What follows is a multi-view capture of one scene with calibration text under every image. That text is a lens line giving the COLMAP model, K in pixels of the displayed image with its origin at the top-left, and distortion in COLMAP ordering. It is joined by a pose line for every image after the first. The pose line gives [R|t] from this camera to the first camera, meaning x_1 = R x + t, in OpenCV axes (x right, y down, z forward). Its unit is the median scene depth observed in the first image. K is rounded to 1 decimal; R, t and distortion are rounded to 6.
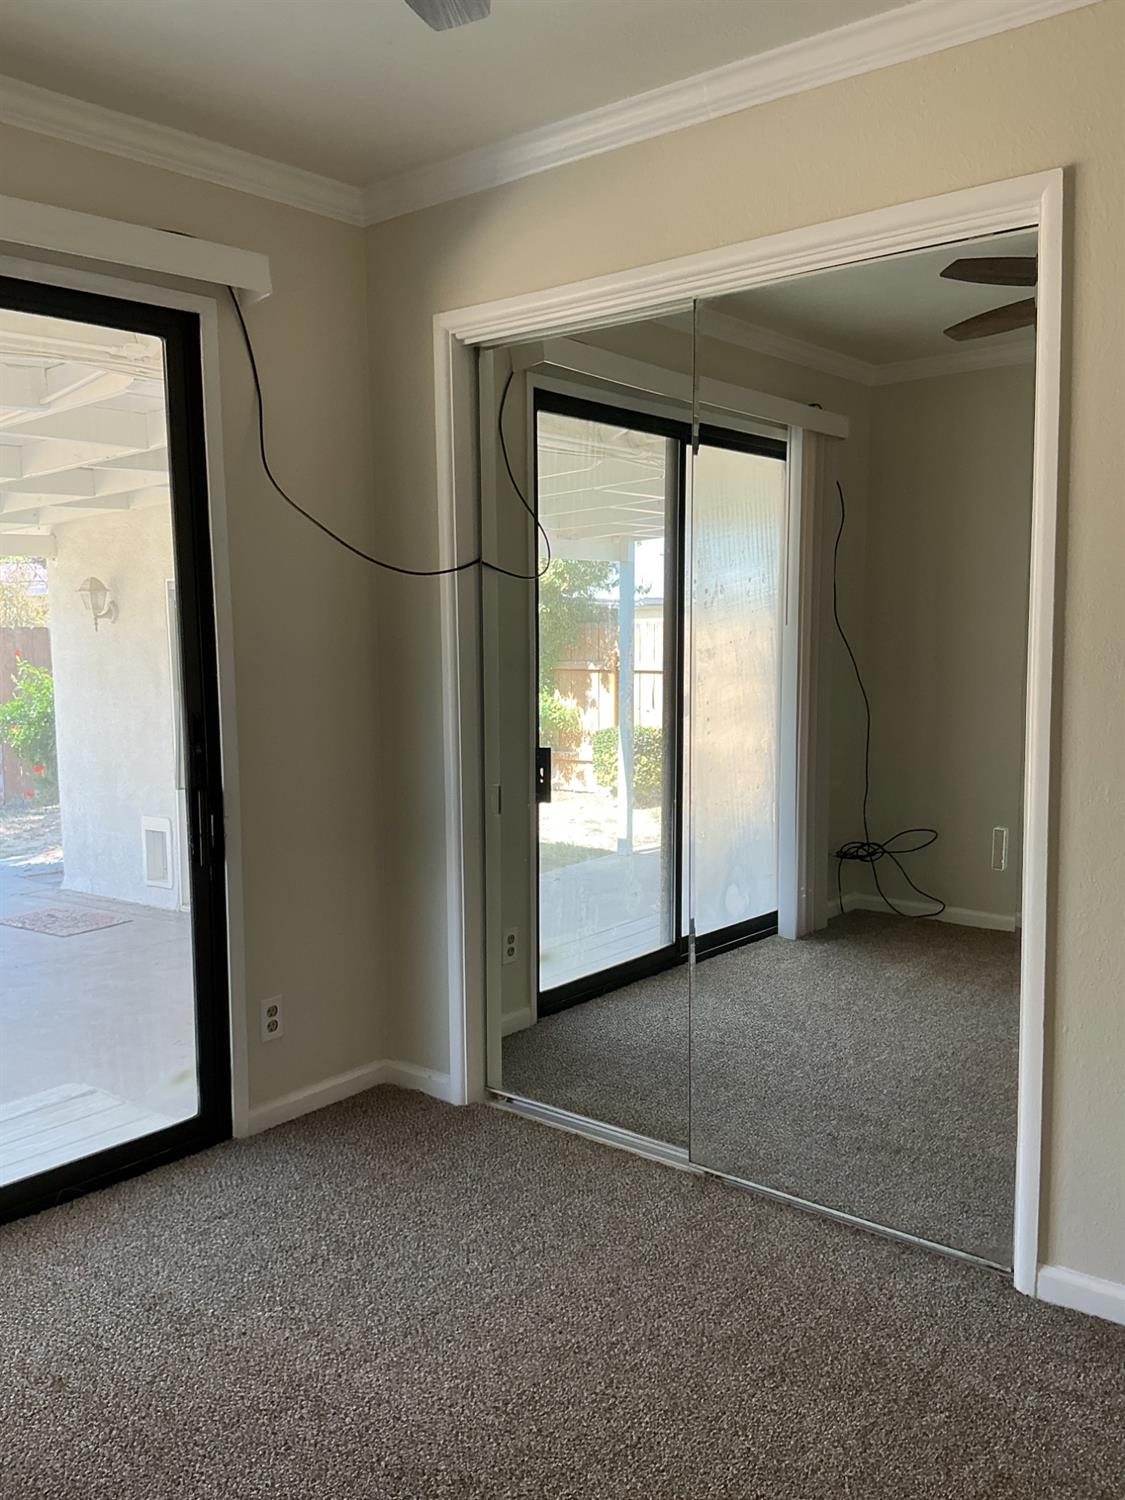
lens RADIAL K [[1256.1, 0, 563.8], [0, 1256.1, 755.3], [0, 0, 1]] dist [0.121278, -0.237674]
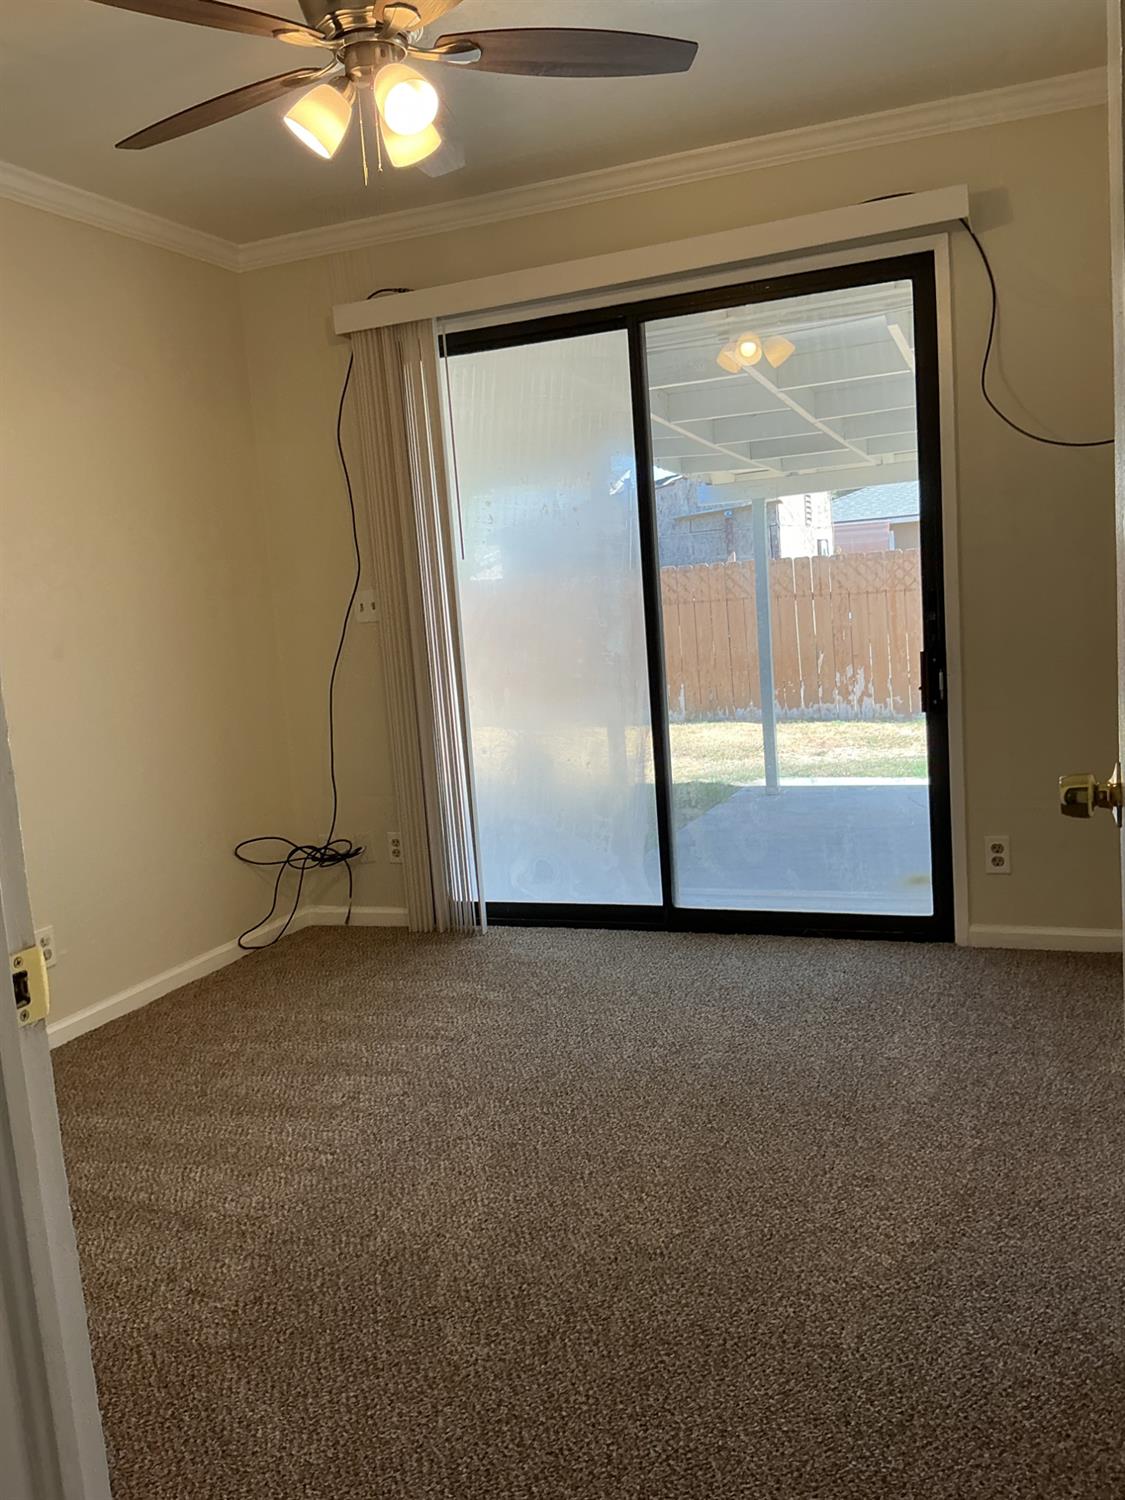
lens RADIAL K [[1256.1, 0, 560.5], [0, 1256.1, 743.4], [0, 0, 1]] dist [0.121278, -0.237674]
pose [[0.283032, 0.097896, -0.954101, 0.739417], [-0.031830, 0.995188, 0.092670, 0.014620], [0.958582, 0.004140, 0.284786, 0.297273]]
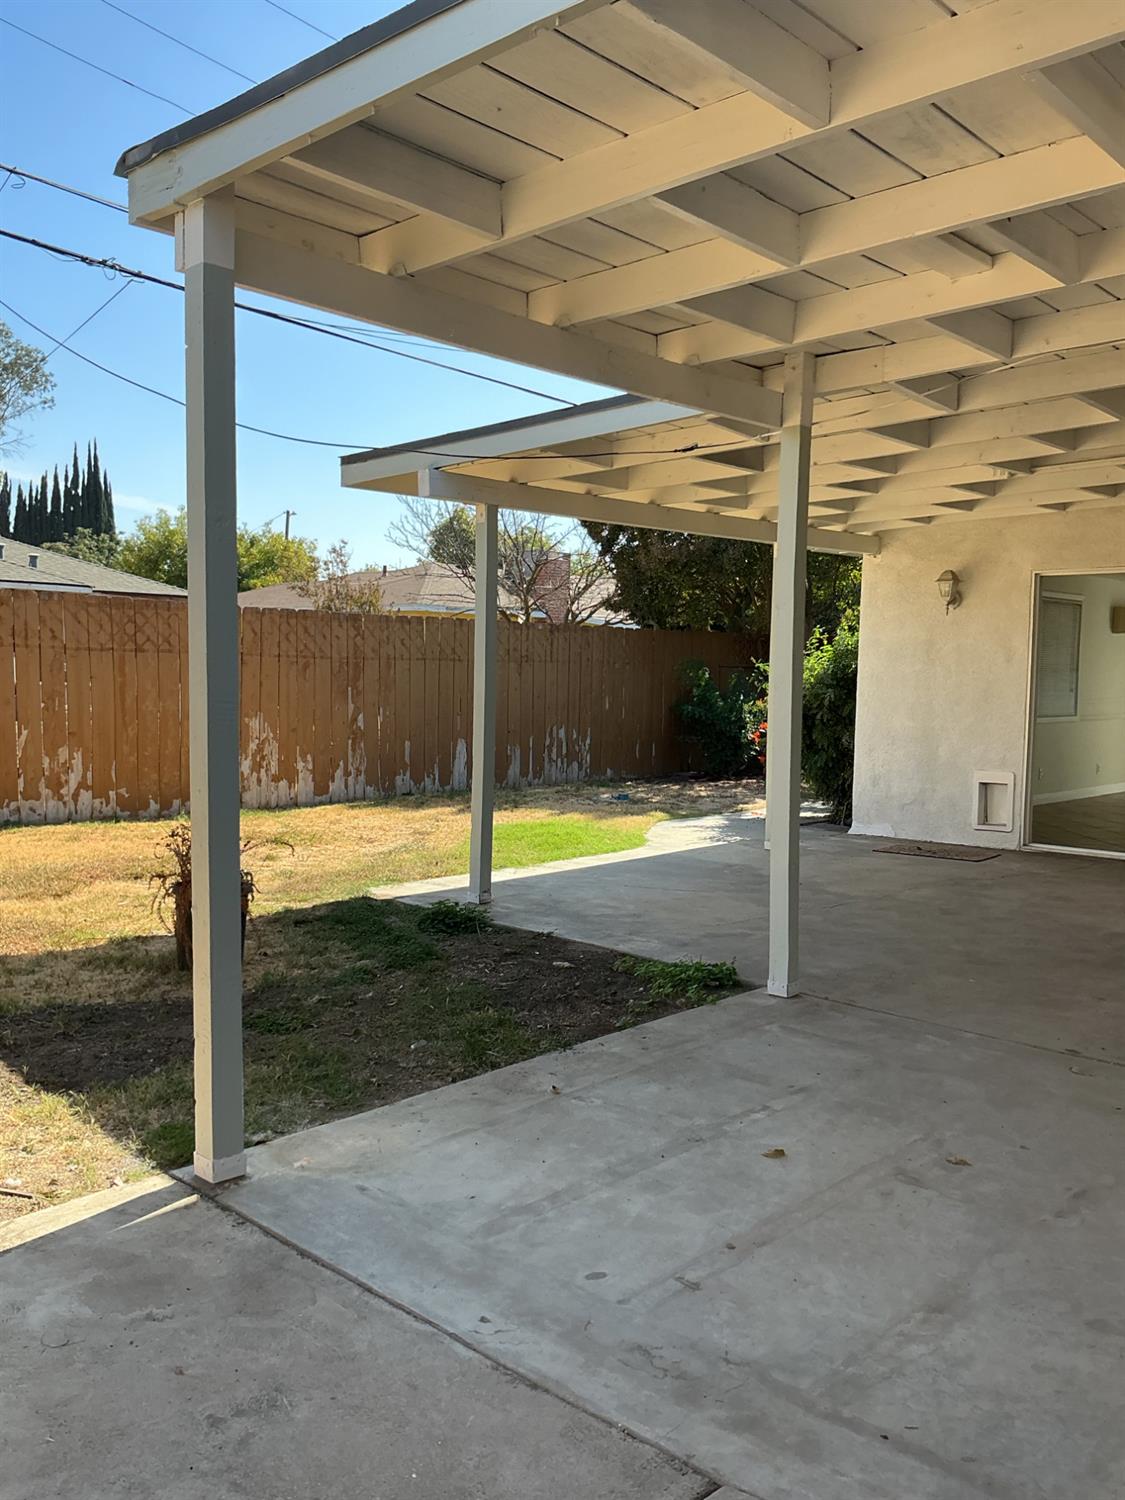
lens RADIAL K [[1256.1, 0, 559.5], [0, 1256.1, 738.9], [0, 0, 1]] dist [0.121278, -0.237674]
pose [[0.997246, 0.029085, -0.068227, -1.293713], [-0.032352, 0.998358, -0.047269, 0.176081], [0.066740, 0.049346, 0.996549, -0.431288]]
